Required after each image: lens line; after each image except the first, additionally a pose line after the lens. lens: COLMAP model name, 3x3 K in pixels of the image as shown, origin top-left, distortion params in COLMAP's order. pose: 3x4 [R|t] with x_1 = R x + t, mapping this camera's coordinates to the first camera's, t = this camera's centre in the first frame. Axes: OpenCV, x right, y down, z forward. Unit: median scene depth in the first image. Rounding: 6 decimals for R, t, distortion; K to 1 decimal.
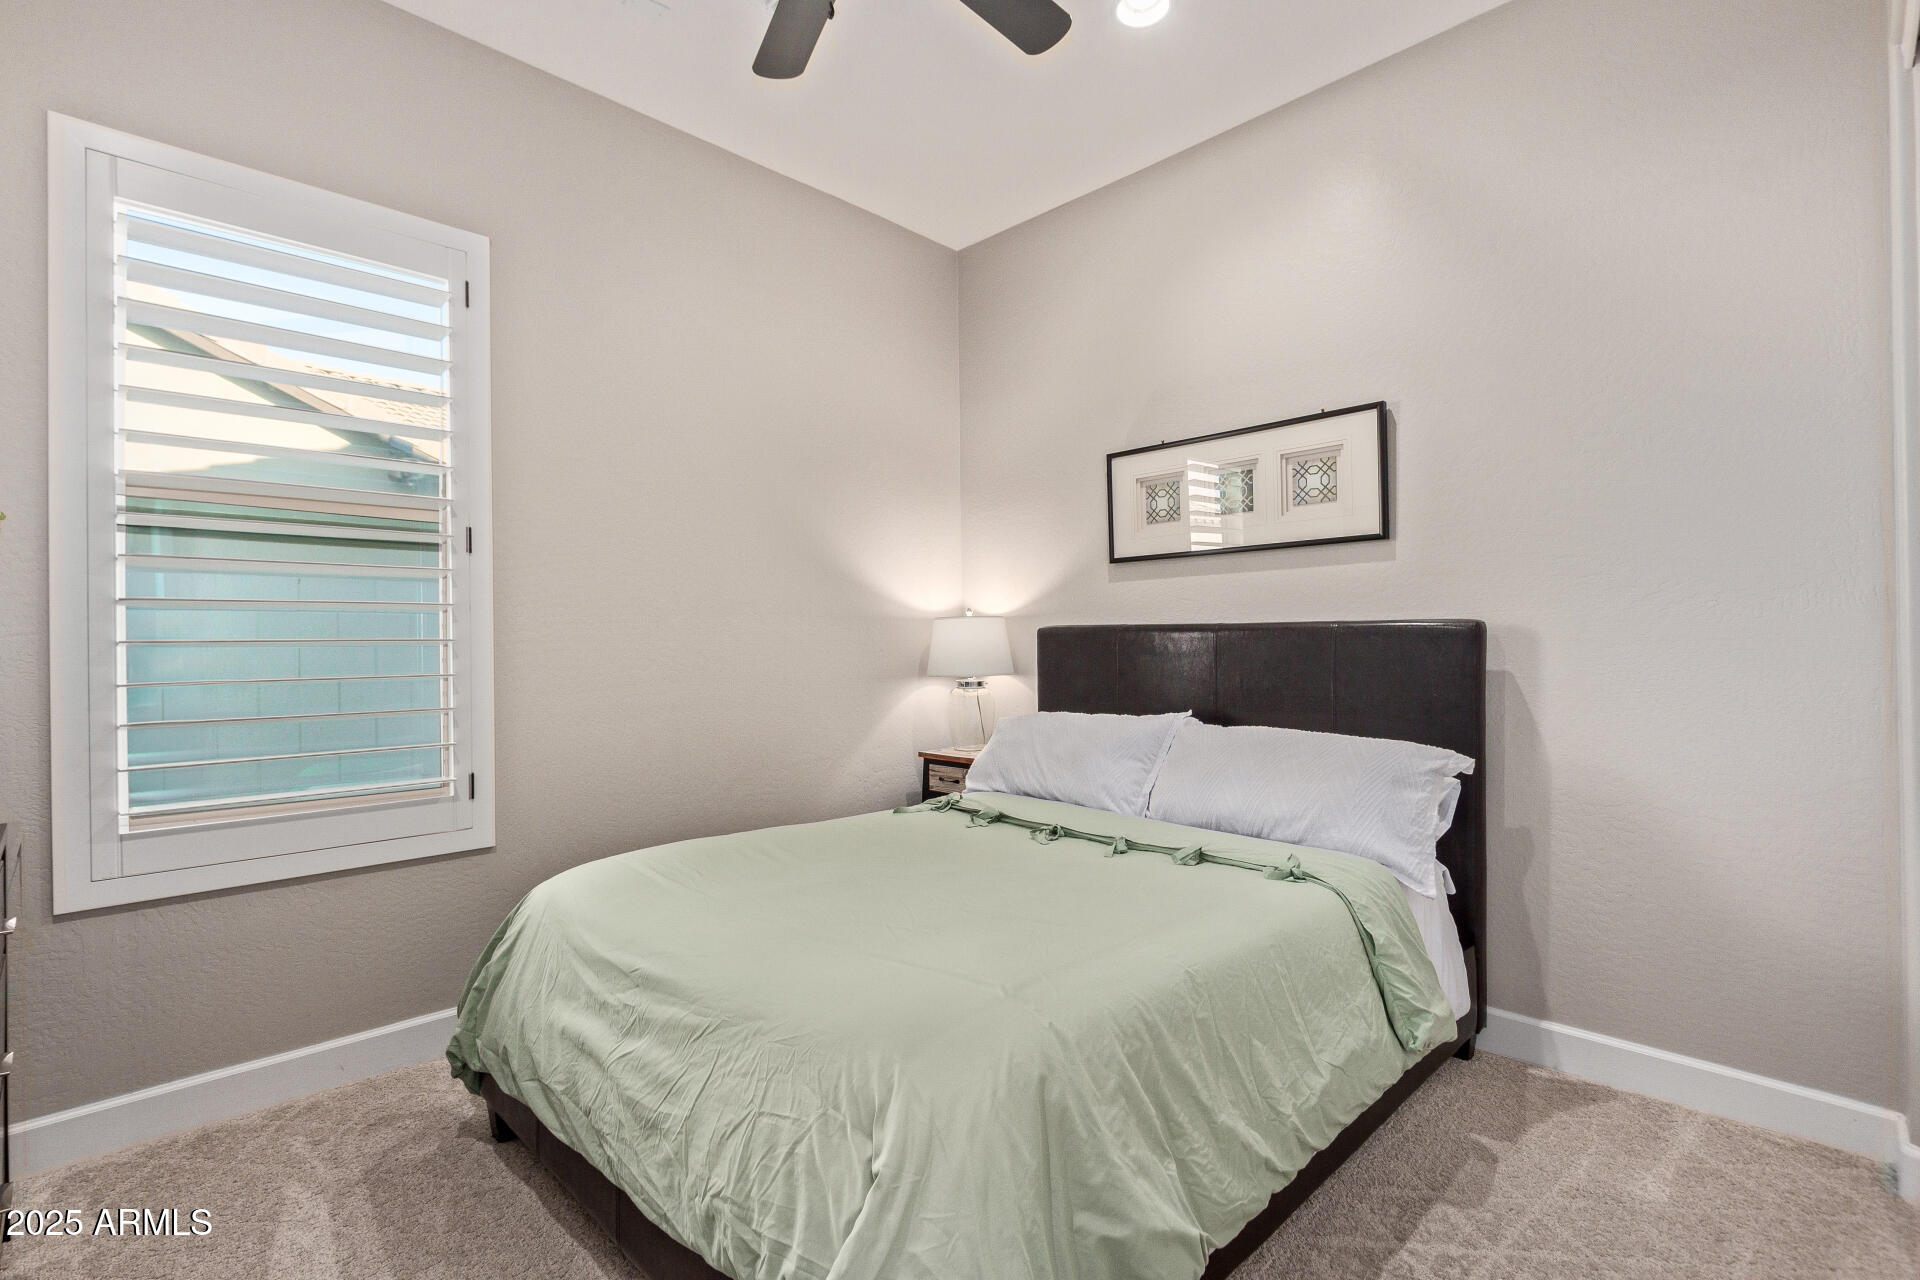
lens RADIAL K [[898.2, 0, 1021.6], [0, 898.2, 643.2], [0, 0, 1]] dist [-0.002600, -0.000505]
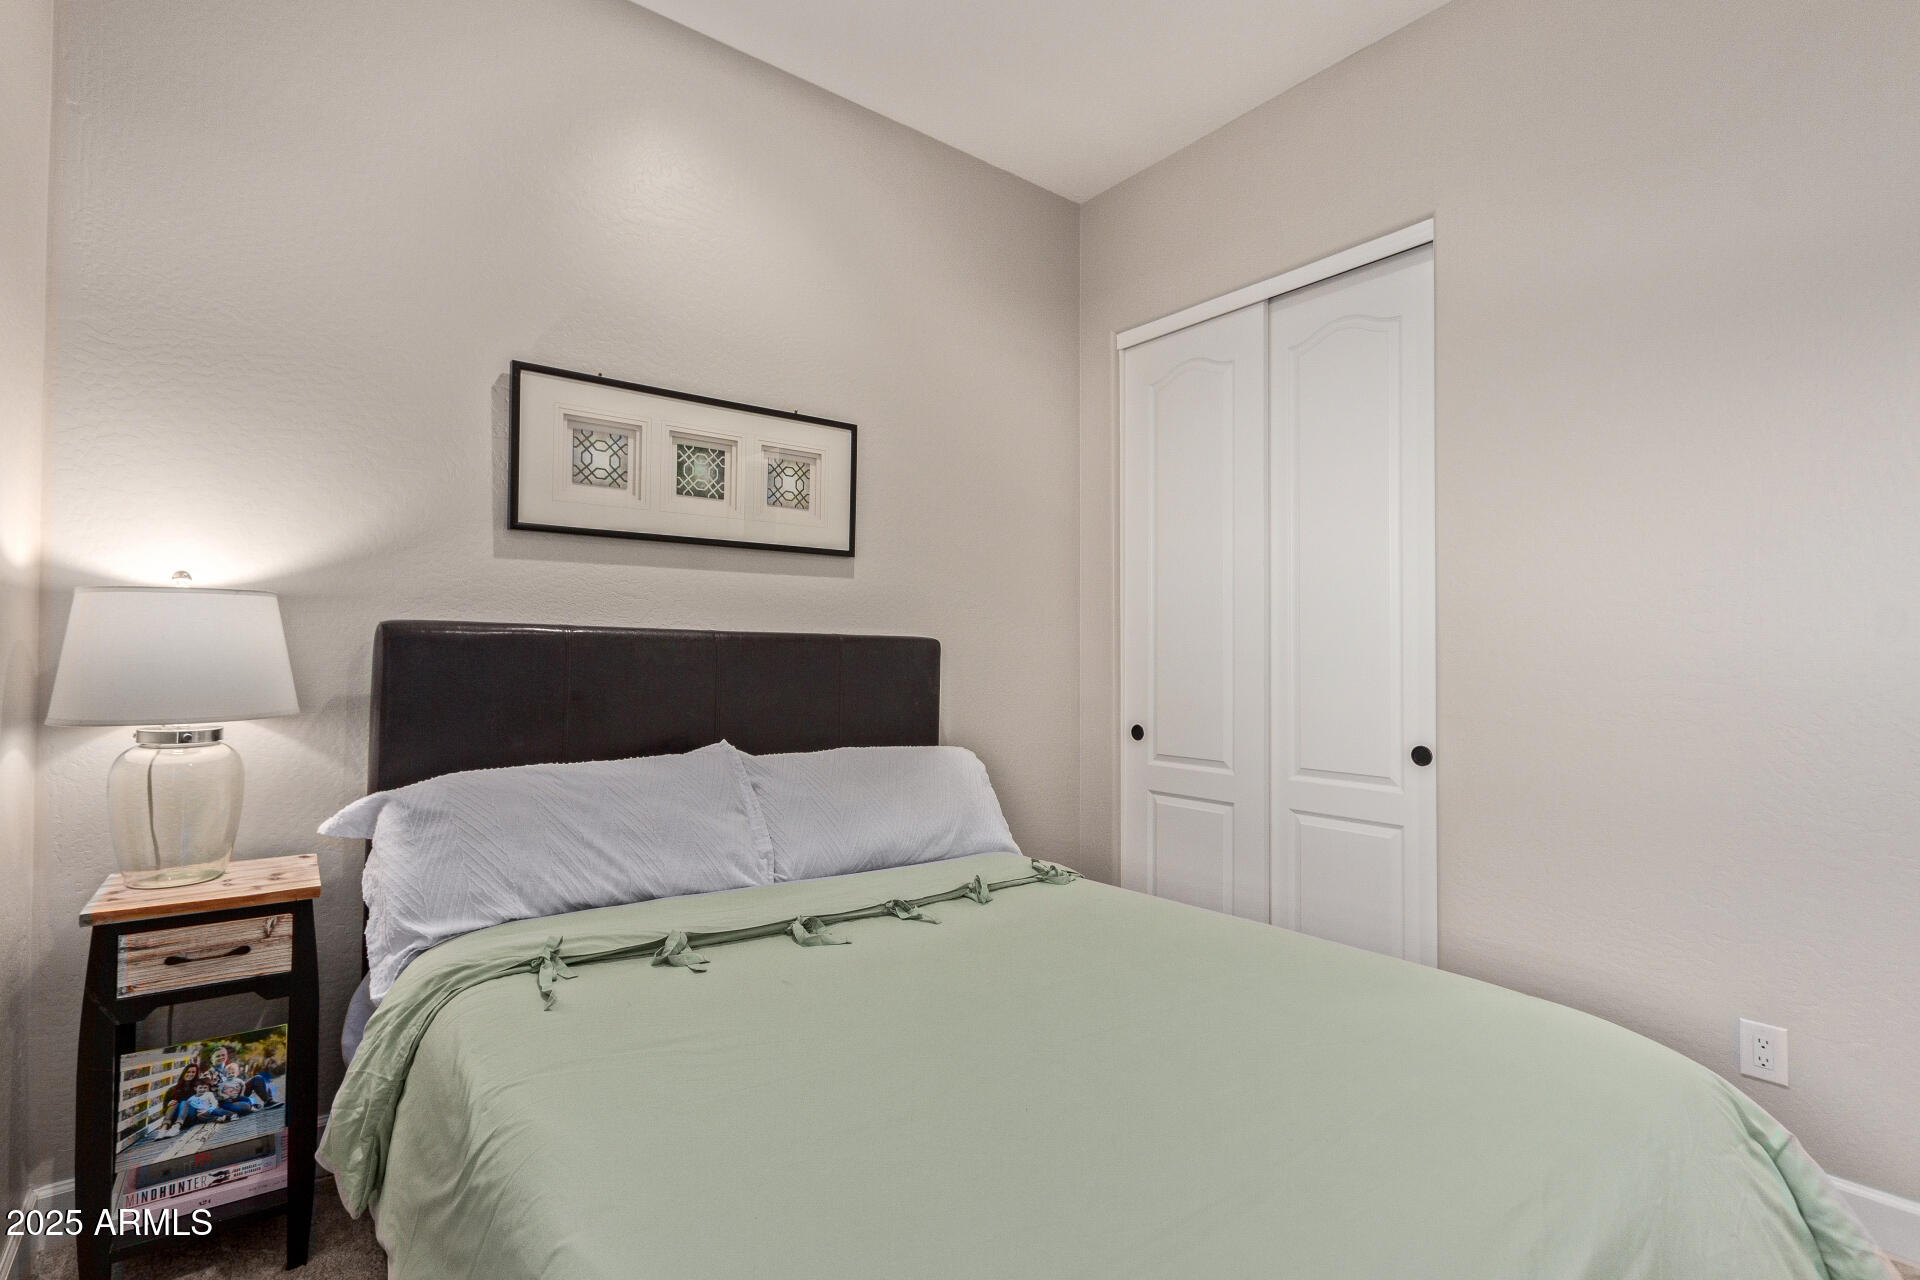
lens RADIAL K [[898.2, 0, 968.2], [0, 898.2, 637.9], [0, 0, 1]] dist [-0.002600, -0.000505]
pose [[0.146189, 0.020331, 0.989048, -0.544150], [-0.019321, 0.999657, -0.017693, -0.006291], [-0.989068, -0.016523, 0.146531, 0.643807]]
